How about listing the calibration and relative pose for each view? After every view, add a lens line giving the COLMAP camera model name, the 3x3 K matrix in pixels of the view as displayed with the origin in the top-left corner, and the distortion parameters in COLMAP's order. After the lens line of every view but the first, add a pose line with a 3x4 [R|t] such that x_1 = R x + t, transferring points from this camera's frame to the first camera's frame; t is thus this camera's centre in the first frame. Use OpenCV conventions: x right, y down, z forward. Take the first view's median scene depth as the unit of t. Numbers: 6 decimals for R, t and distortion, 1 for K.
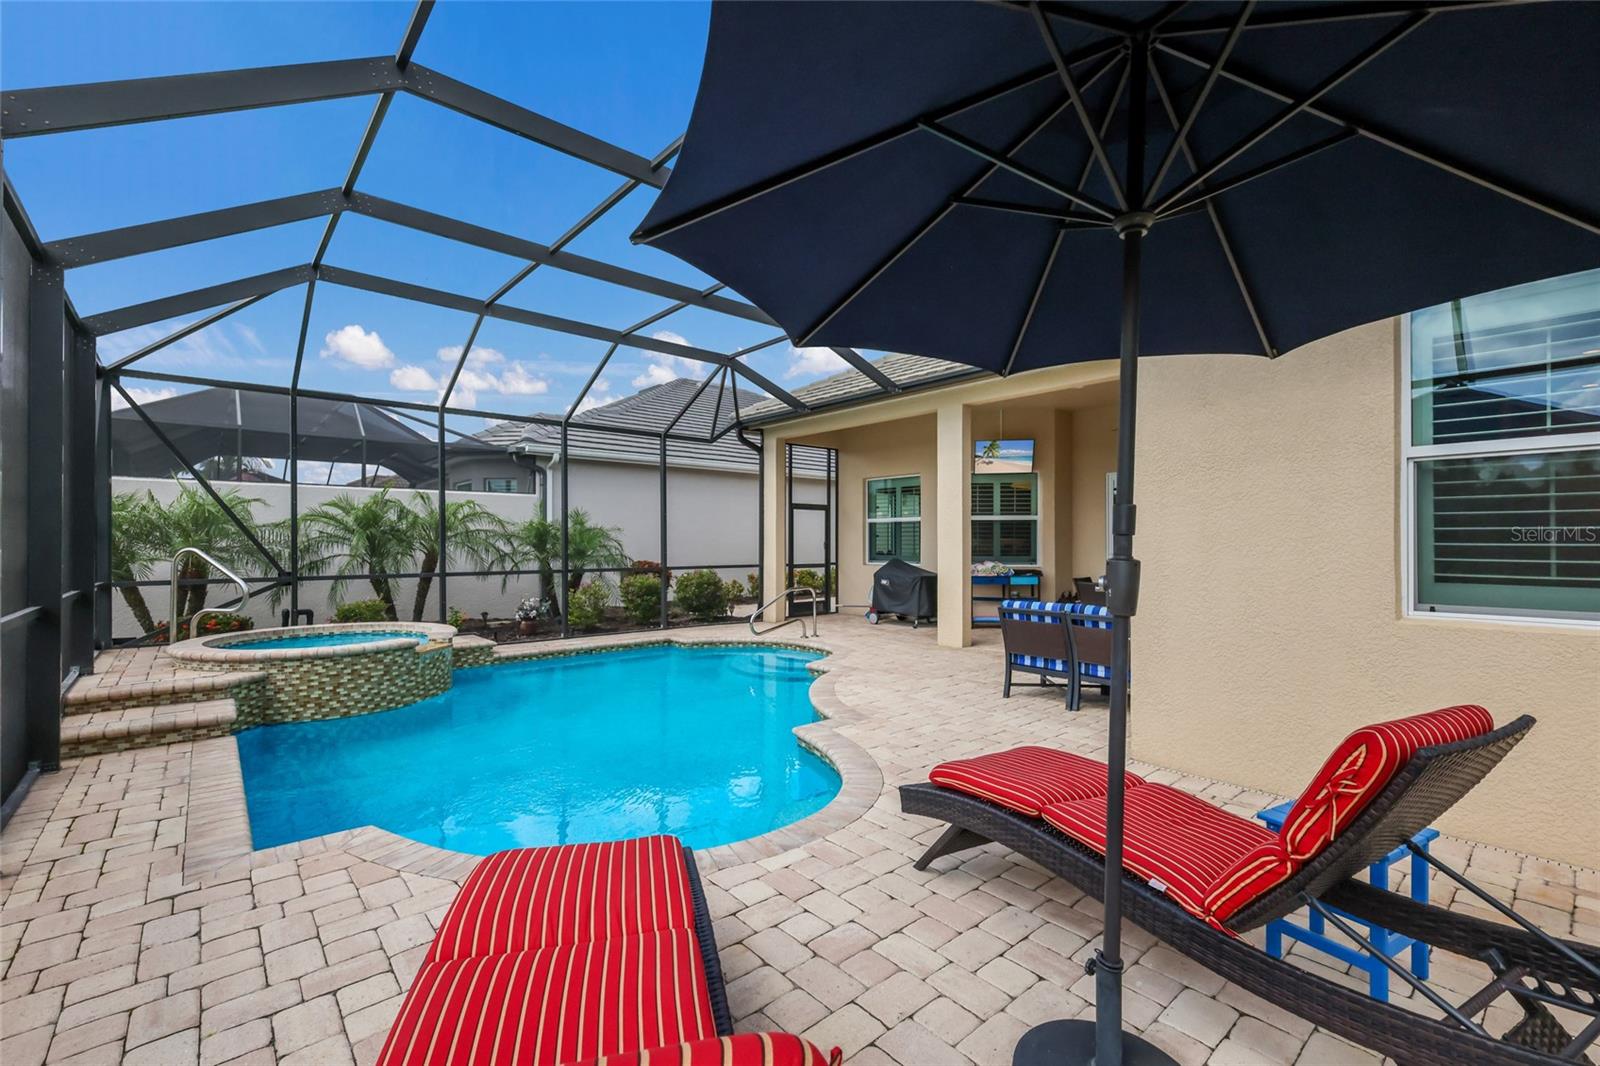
lens RADIAL K [[699.4, 0, 803.1], [0, 699.4, 526.9], [0, 0, 1]] dist [0.004316, -0.000356]
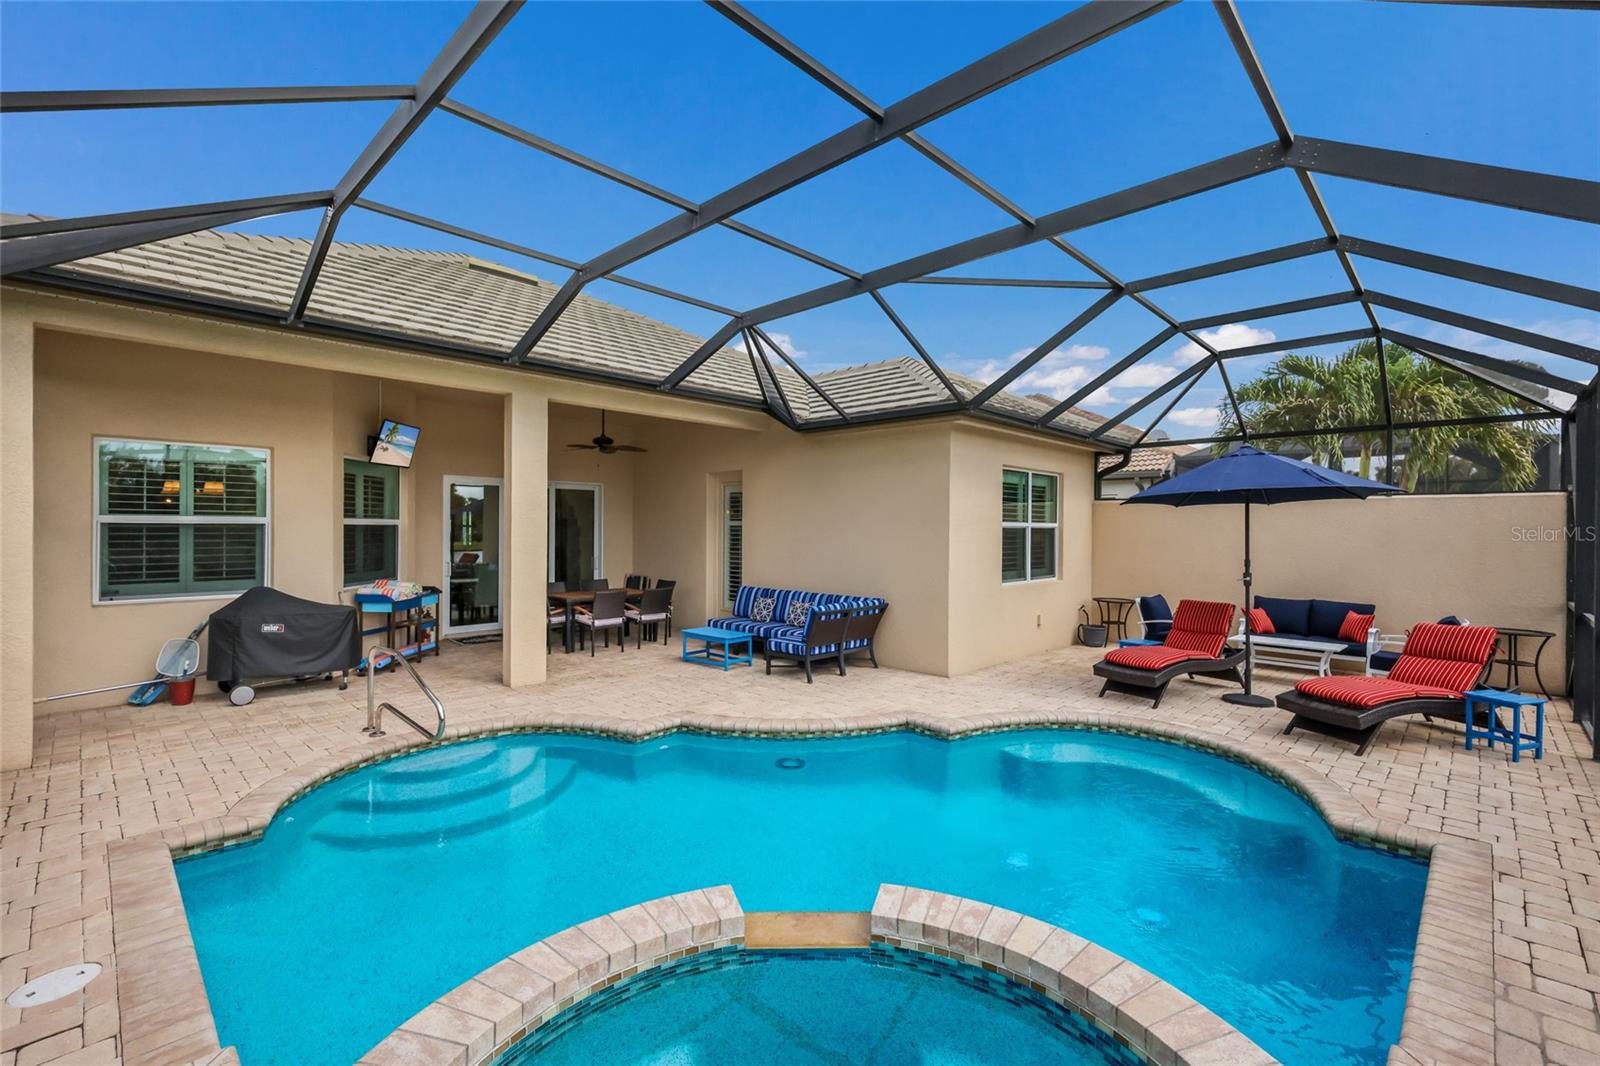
lens RADIAL K [[699.4, 0, 803.1], [0, 699.4, 526.9], [0, 0, 1]] dist [0.004316, -0.000356]
pose [[-0.086937, -0.004689, 0.996203, -1.017660], [-0.018095, 0.999831, 0.003126, -0.046271], [-0.996049, -0.017755, -0.087008, 1.181849]]
